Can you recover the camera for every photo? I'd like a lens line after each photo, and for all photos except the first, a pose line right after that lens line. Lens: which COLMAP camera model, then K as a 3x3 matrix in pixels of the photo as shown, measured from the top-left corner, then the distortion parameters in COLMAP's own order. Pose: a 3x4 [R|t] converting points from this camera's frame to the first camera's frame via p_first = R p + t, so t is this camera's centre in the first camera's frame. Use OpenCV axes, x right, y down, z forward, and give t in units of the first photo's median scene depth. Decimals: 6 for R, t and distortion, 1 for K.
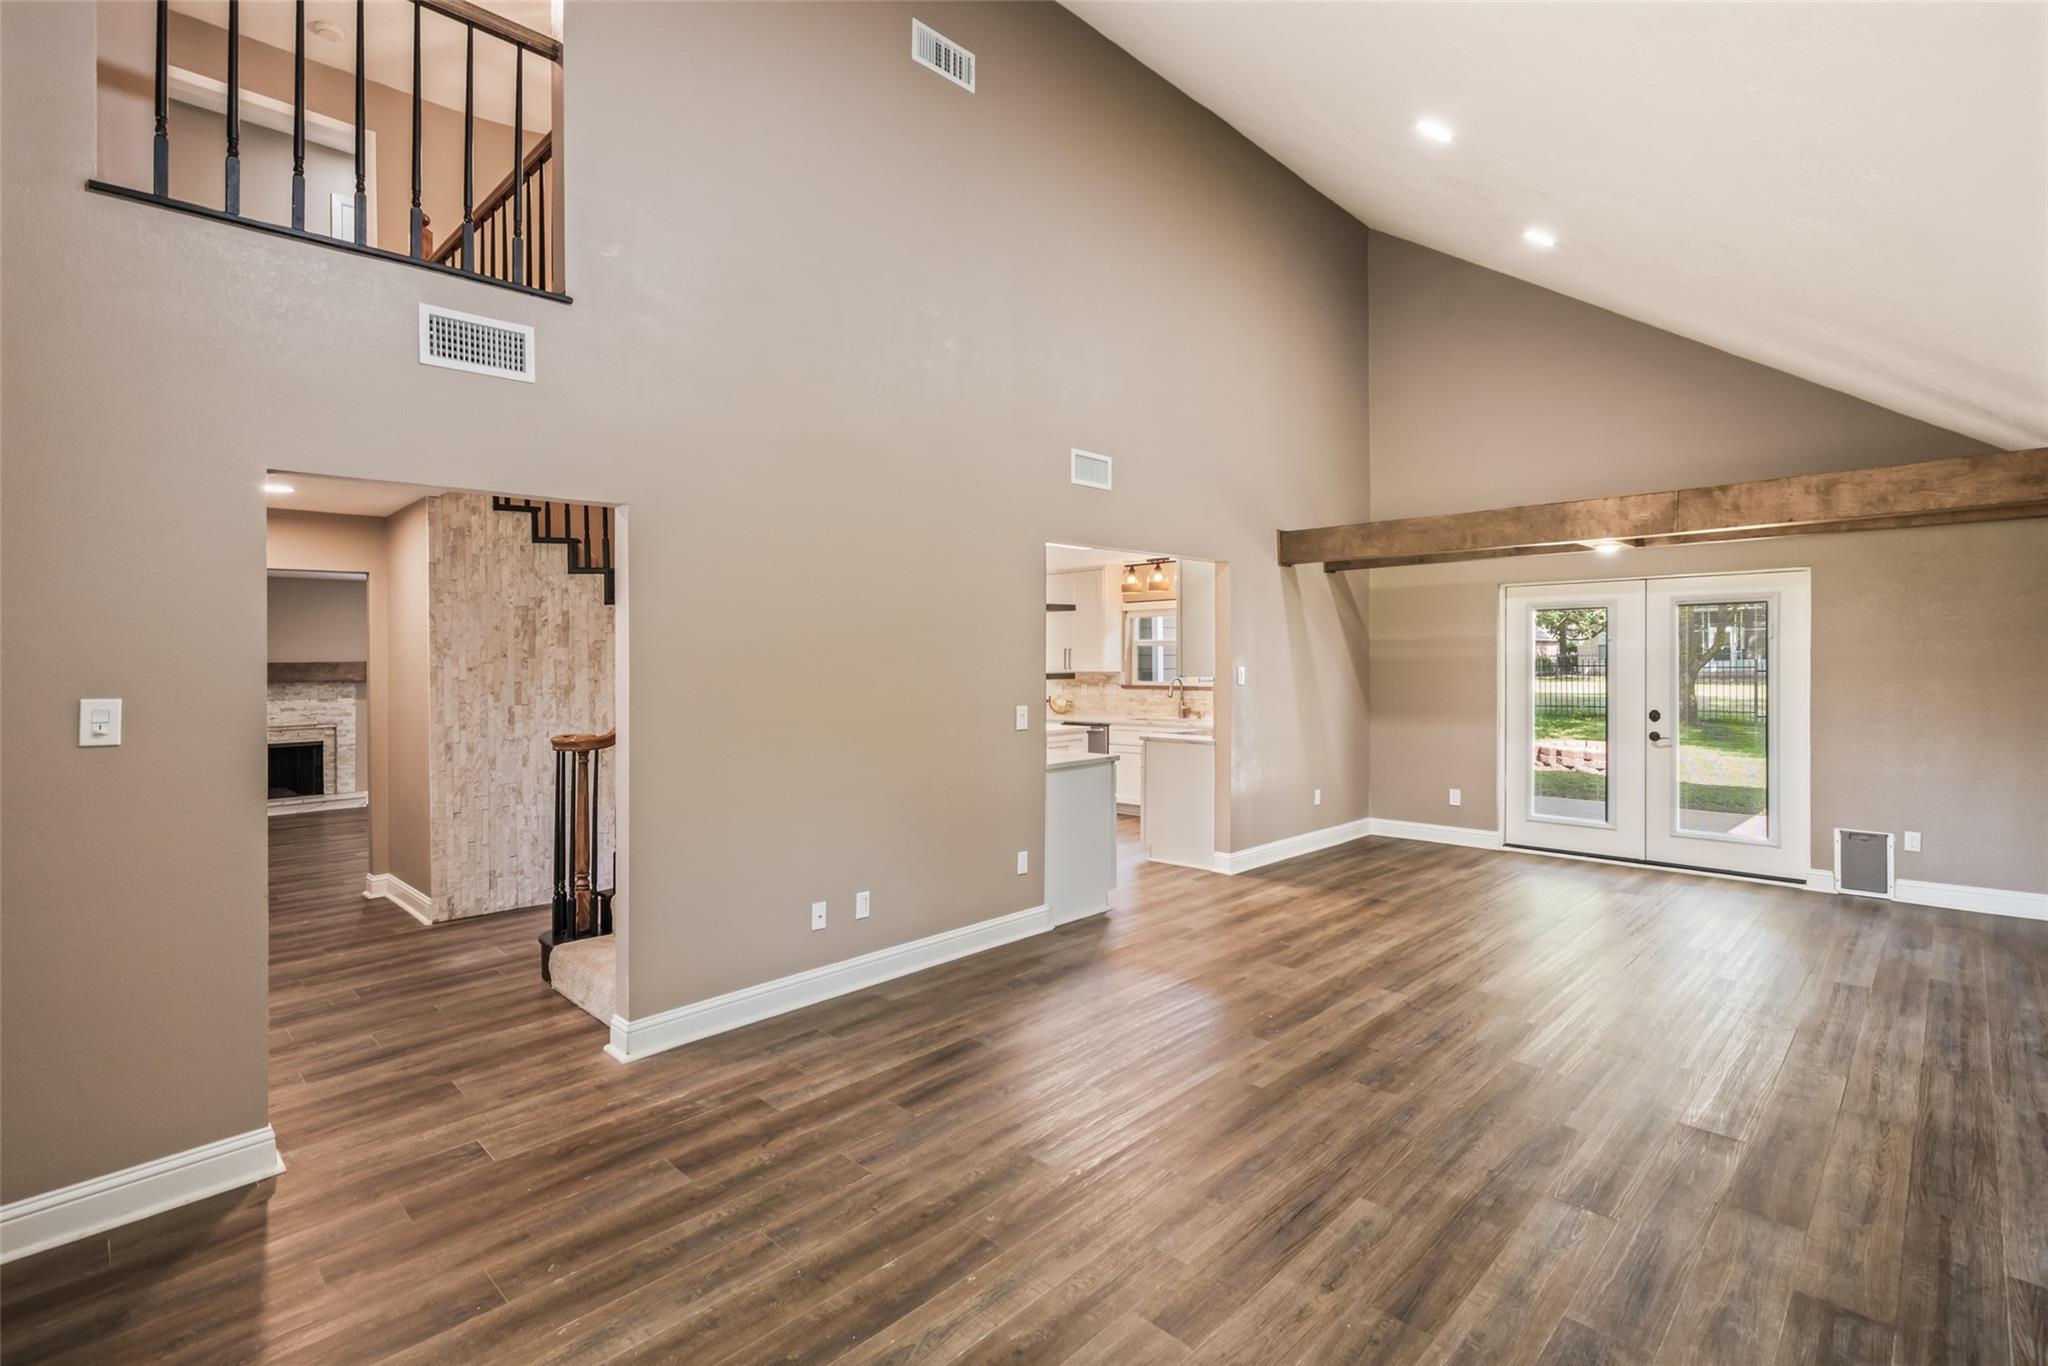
lens RADIAL K [[961.5, 0, 1032.3], [0, 961.5, 648.1], [0, 0, 1]] dist [0.004174, -0.000201]
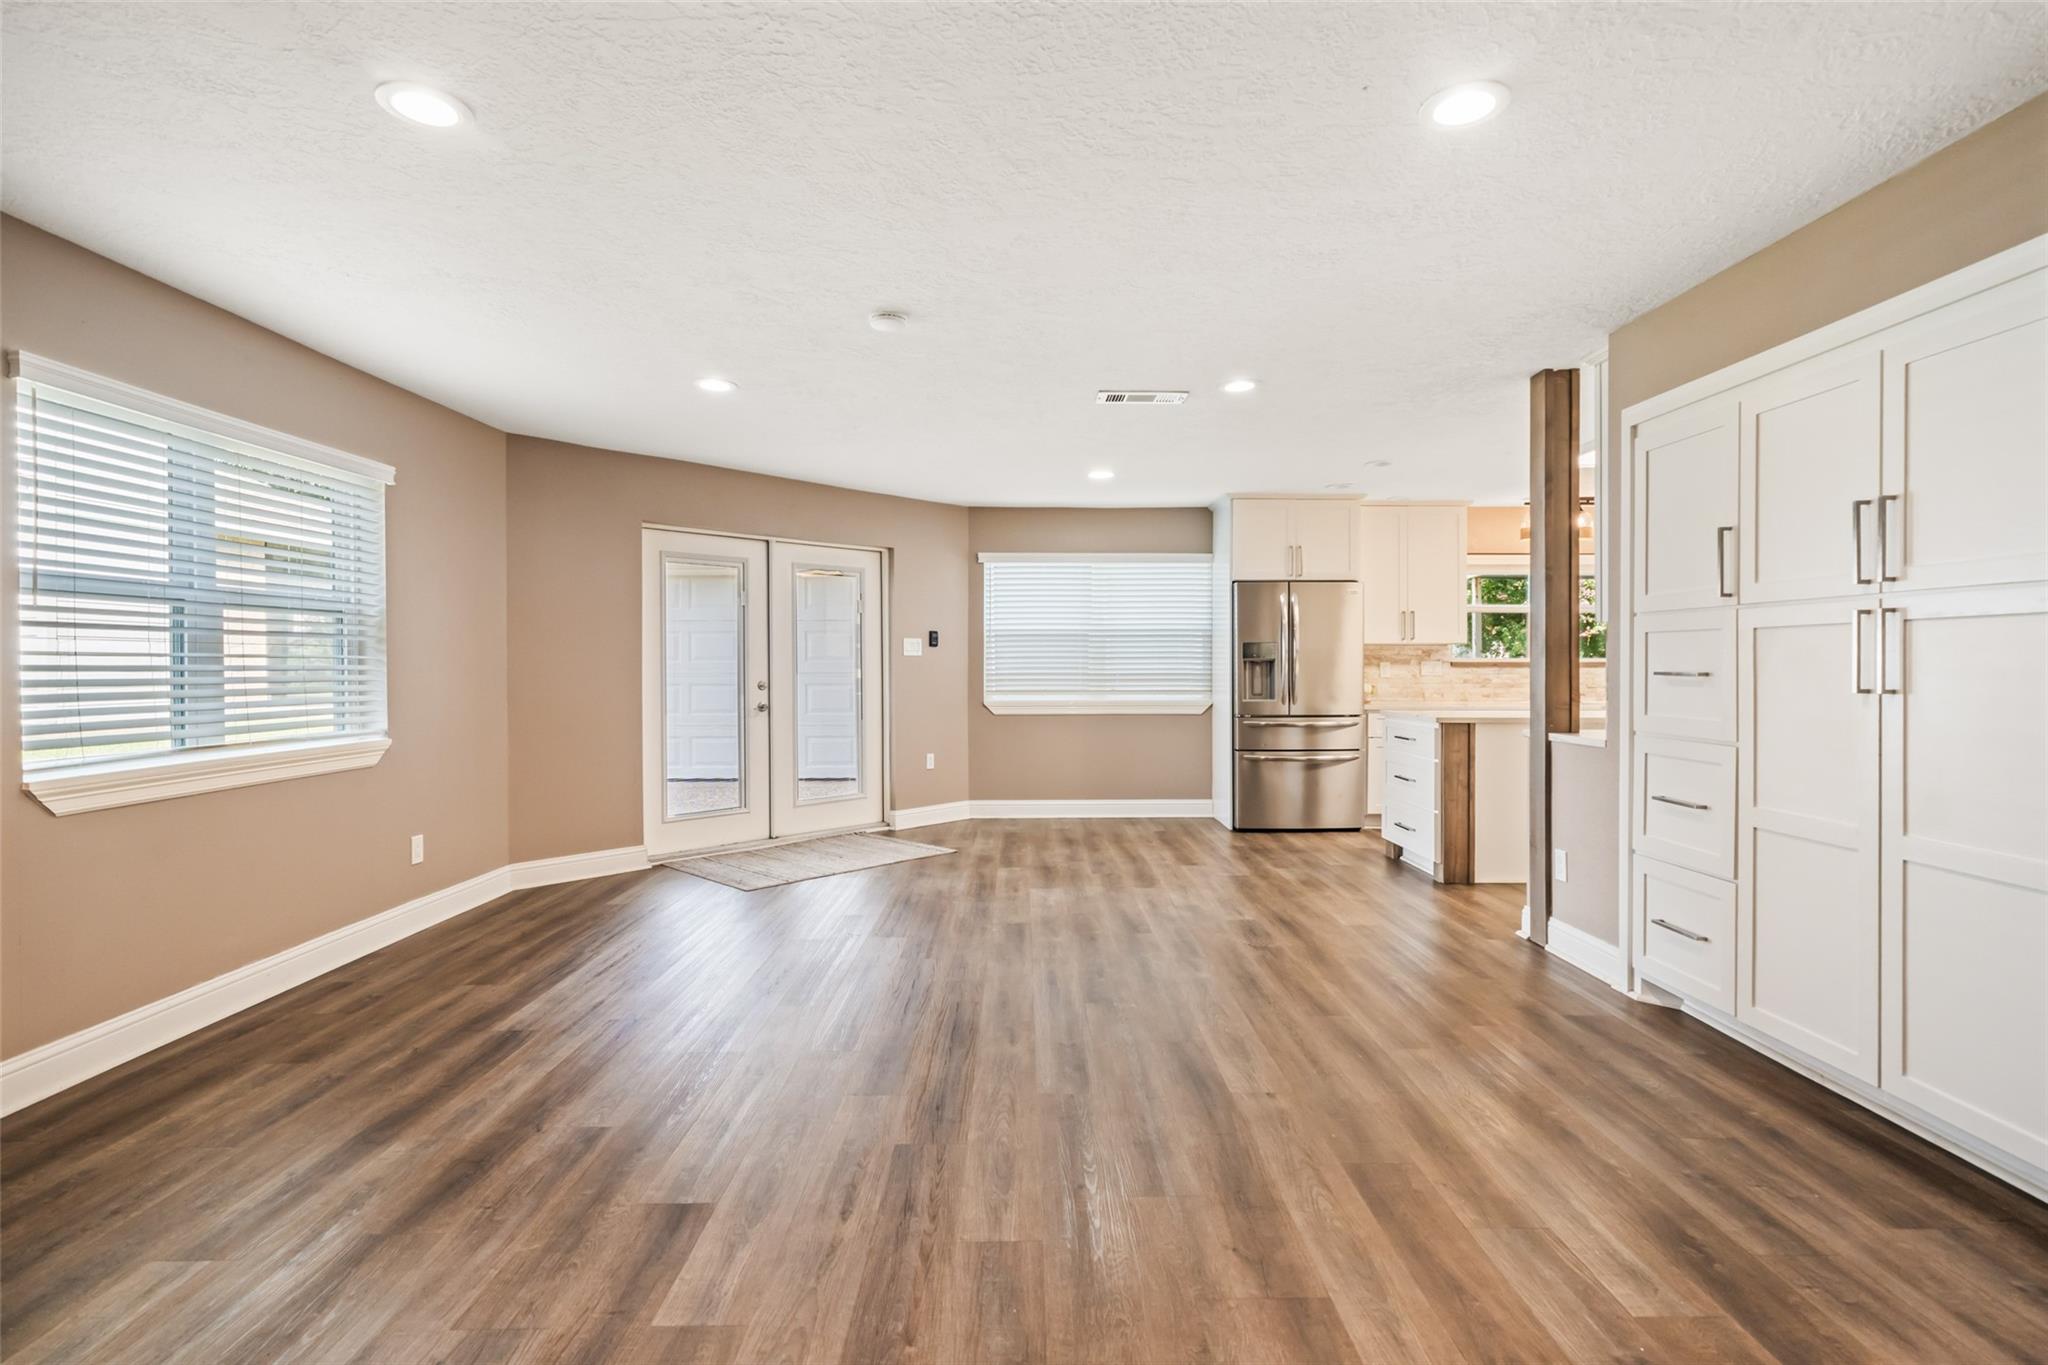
lens RADIAL K [[961.5, 0, 1030.4], [0, 961.5, 675.4], [0, 0, 1]] dist [0.004174, -0.000201]
pose [[0.703940, 0.001165, 0.710259, -1.144400], [-0.013367, 0.999843, 0.011608, 0.075534], [-0.710134, -0.017666, 0.703845, 1.184513]]
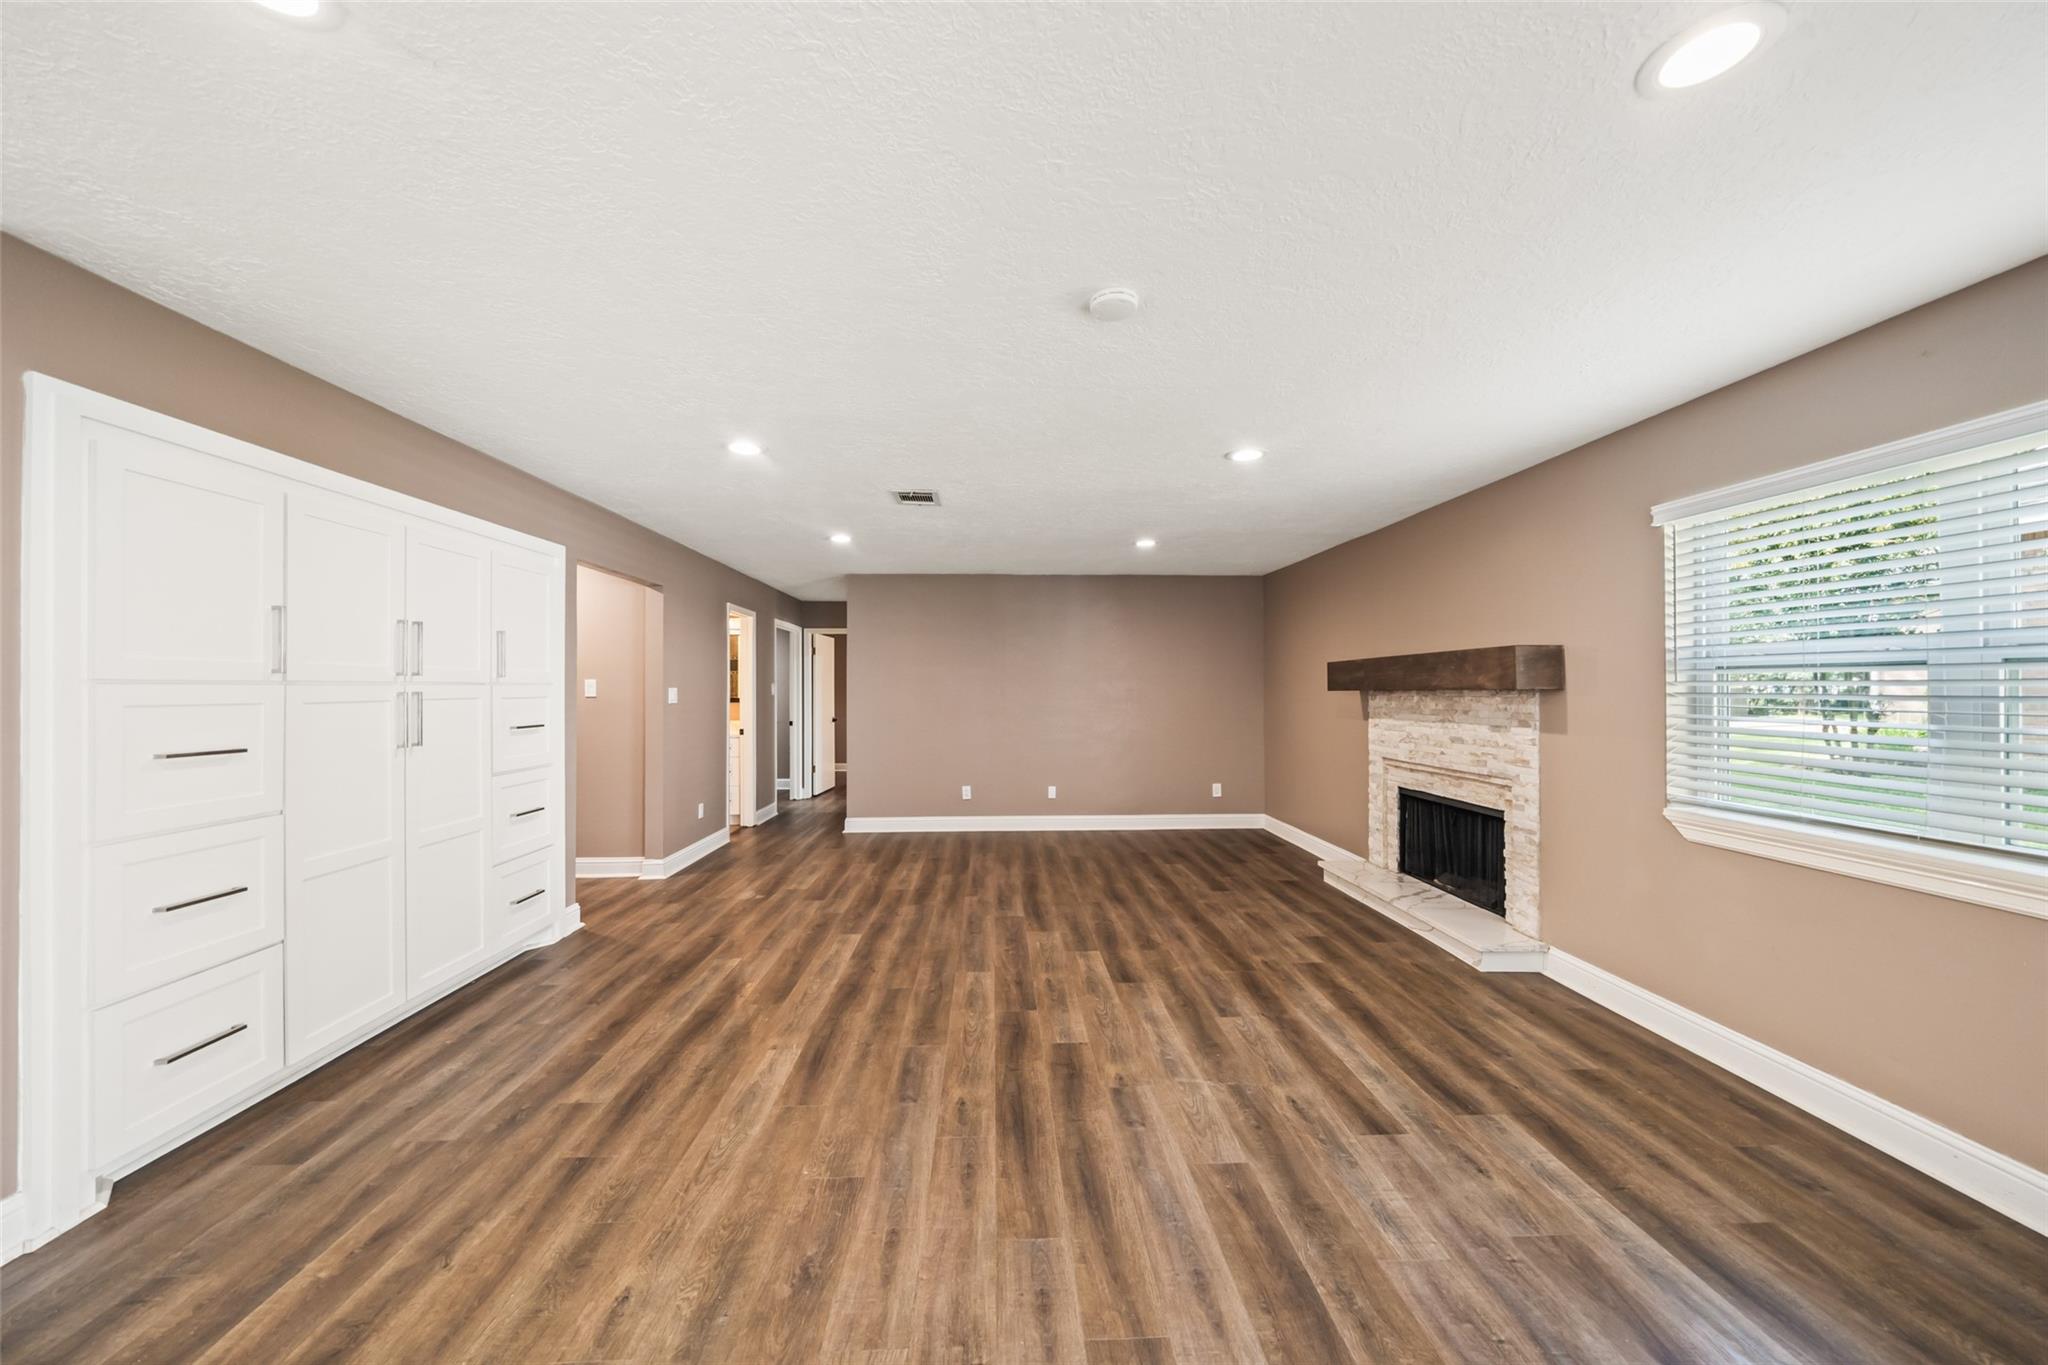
lens RADIAL K [[712.4, 0, 1023.1], [0, 712.4, 687.7], [0, 0, 1]] dist [-0.008712, -0.000255]
pose [[-0.679592, 0.013351, -0.733468, -0.531282], [0.016347, 0.999862, 0.003054, 0.049274], [0.733408, -0.009914, -0.679717, 1.835525]]
